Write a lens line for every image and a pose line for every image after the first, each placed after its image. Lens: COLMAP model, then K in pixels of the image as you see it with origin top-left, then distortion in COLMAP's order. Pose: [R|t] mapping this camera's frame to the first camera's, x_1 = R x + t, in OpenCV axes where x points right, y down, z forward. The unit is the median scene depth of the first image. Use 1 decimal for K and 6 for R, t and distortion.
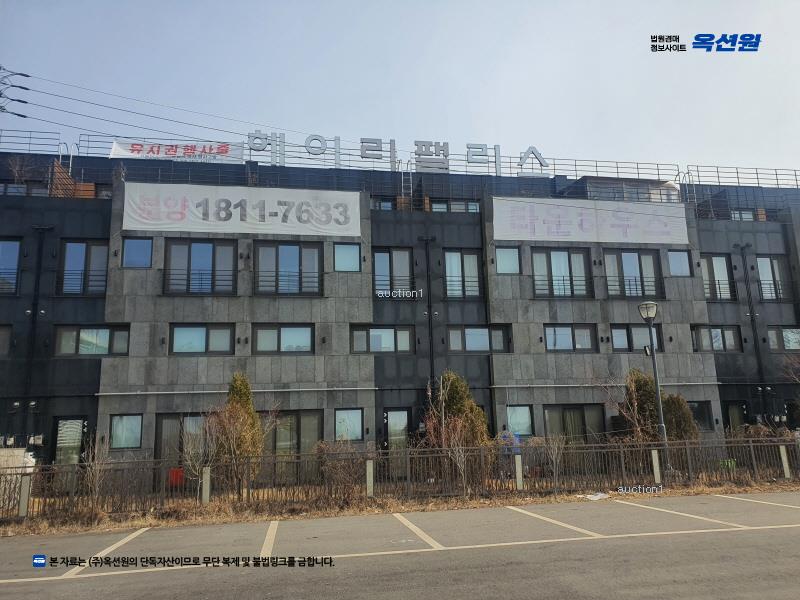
lens RADIAL K [[607.8, 0, 402.0], [0, 607.8, 305.9], [0, 0, 1]] dist [0.012365, 0.006153]
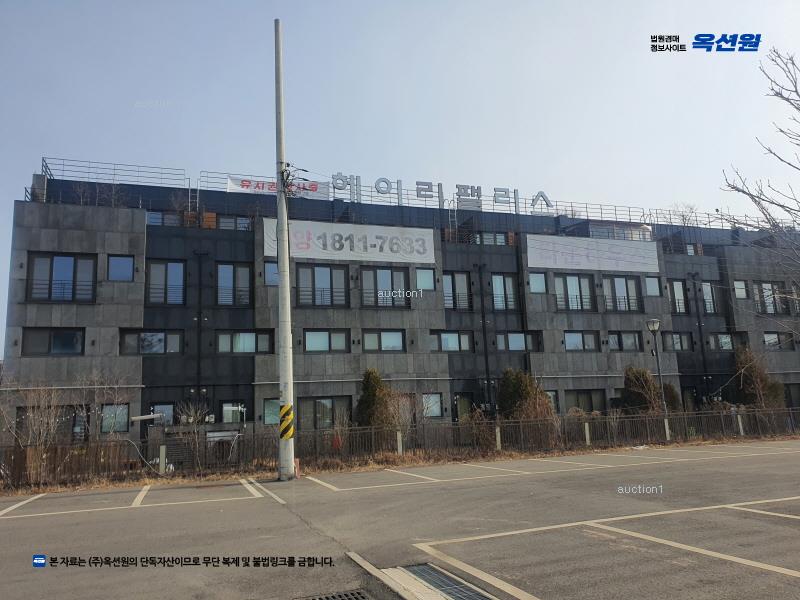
lens RADIAL K [[602.8, 0, 397.2], [0, 602.8, 299.2], [0, 0, 1]] dist [0.013725, -0.002406]
pose [[0.990091, 0.017210, 0.139370, -0.320505], [-0.018165, 0.999819, 0.005582, -0.040866], [-0.139249, -0.008058, 0.990225, -0.279153]]
